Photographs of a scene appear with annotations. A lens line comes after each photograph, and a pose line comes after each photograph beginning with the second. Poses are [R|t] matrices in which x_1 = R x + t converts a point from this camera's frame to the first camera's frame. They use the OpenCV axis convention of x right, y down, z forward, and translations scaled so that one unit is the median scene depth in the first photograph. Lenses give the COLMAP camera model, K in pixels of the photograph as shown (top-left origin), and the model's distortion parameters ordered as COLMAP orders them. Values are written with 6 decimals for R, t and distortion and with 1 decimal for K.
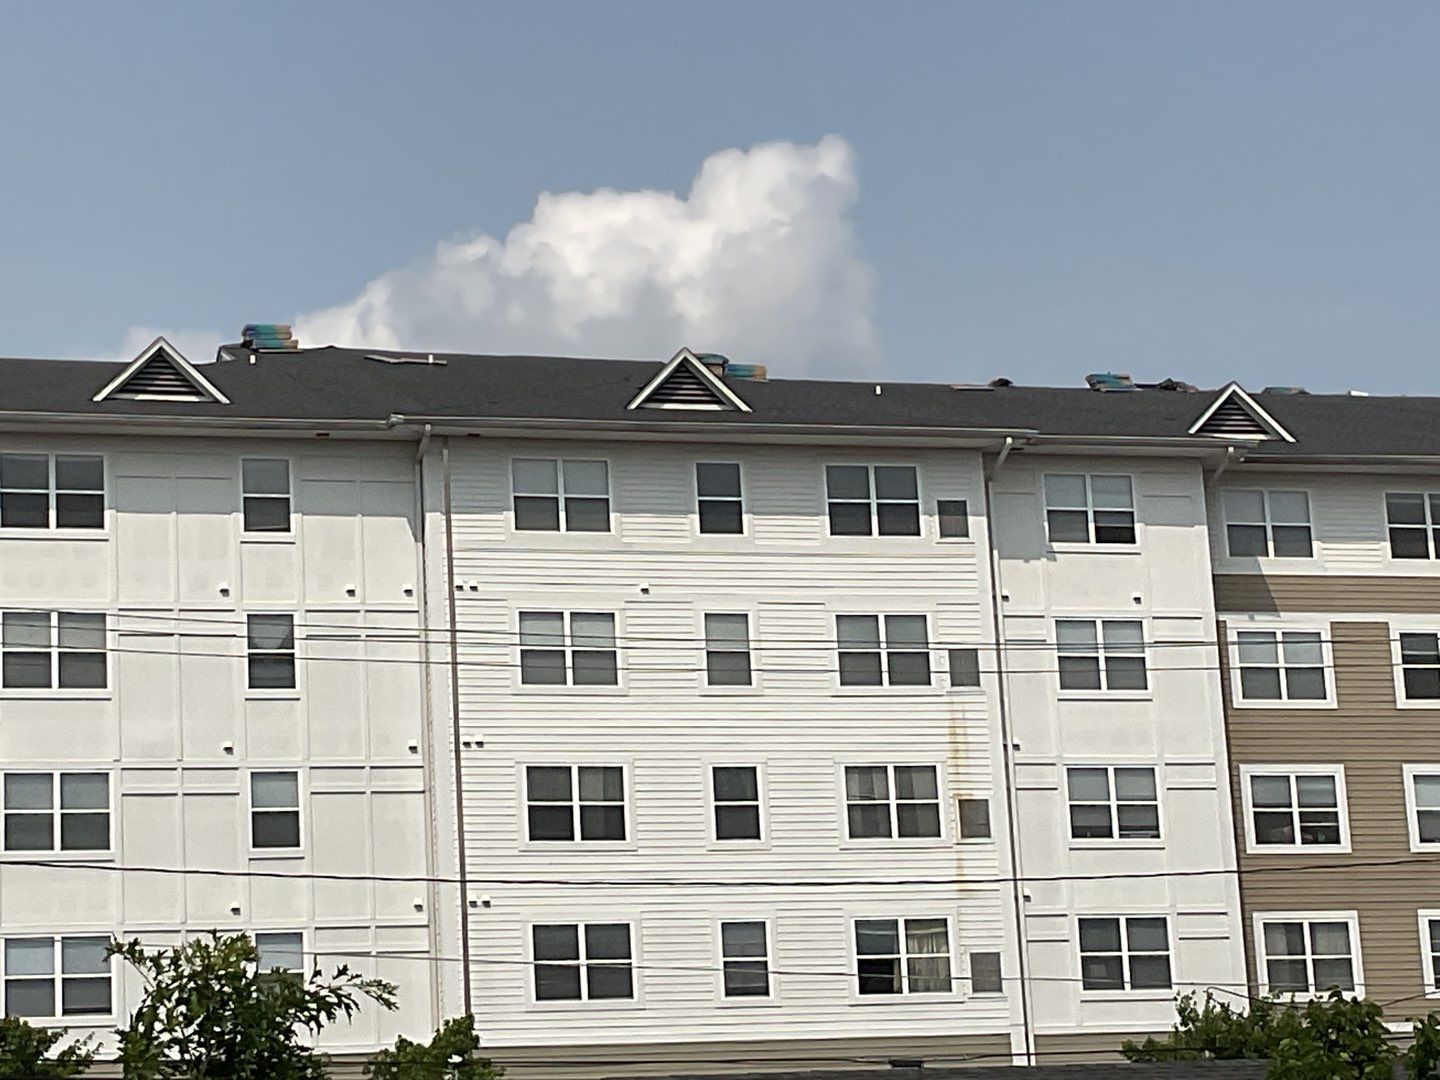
lens RADIAL K [[3672.7, 0, 715.8], [0, 3672.7, 540.1], [0, 0, 1]] dist [0.087228, -0.067859]
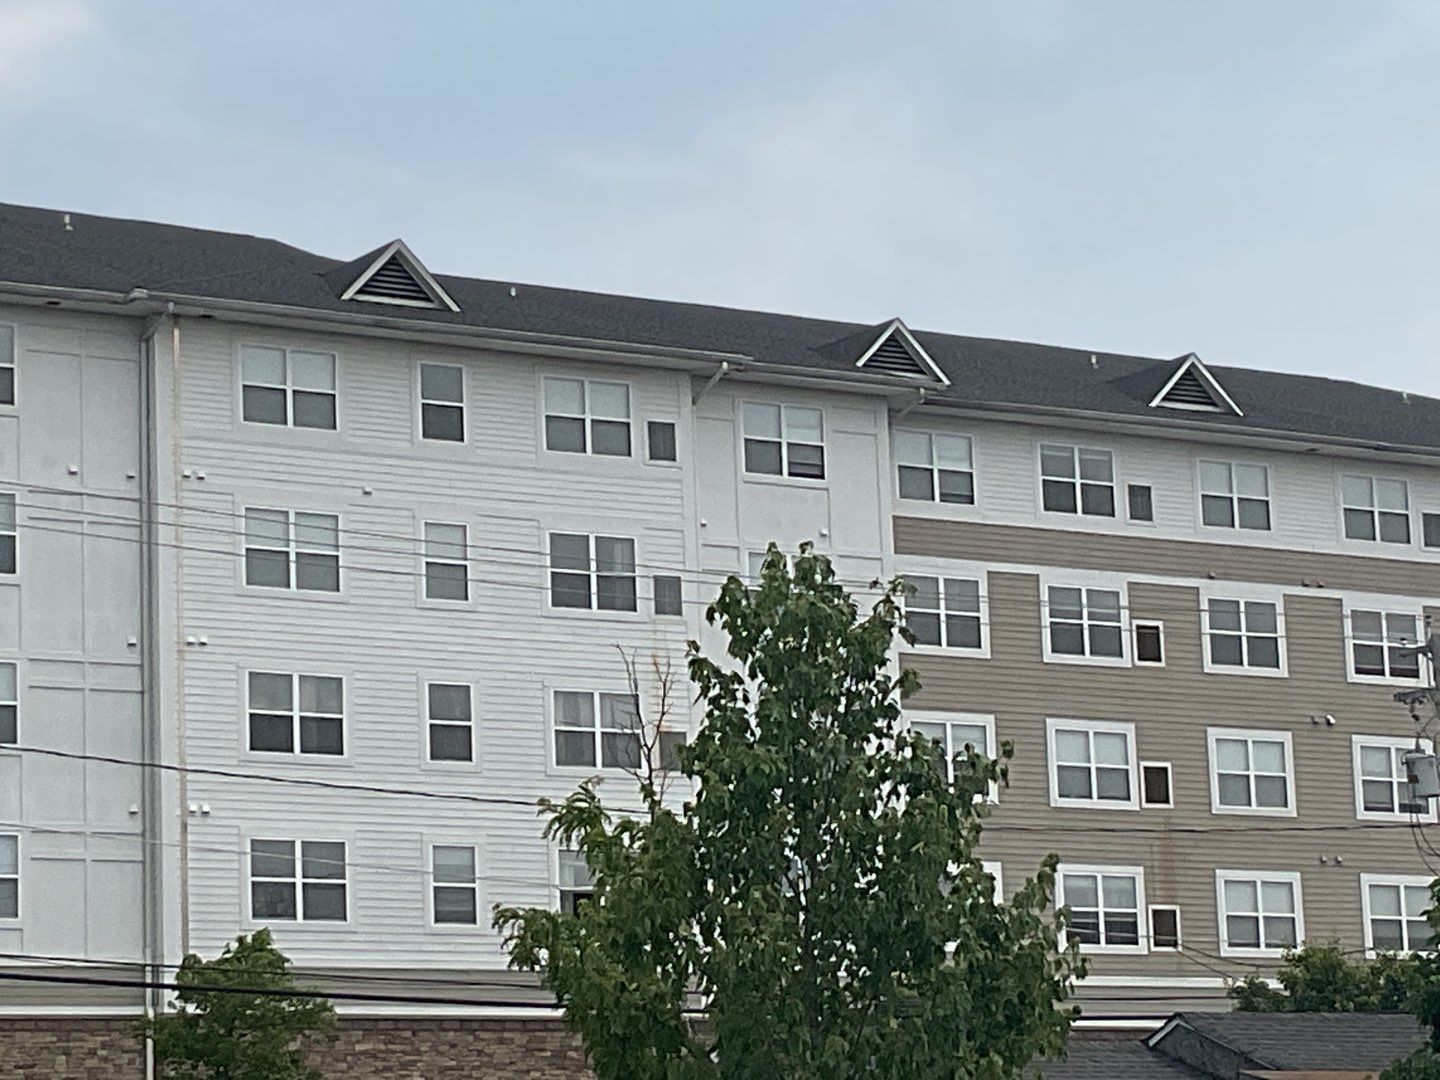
lens RADIAL K [[4184.3, 0, 693.1], [0, 4184.3, 544.7], [0, 0, 1]] dist [0.046274, 0.798219]
pose [[0.960465, 0.068987, 0.269719, -0.227544], [-0.077610, 0.996754, 0.021426, -0.002952], [-0.267365, -0.041512, 0.962701, -0.065812]]
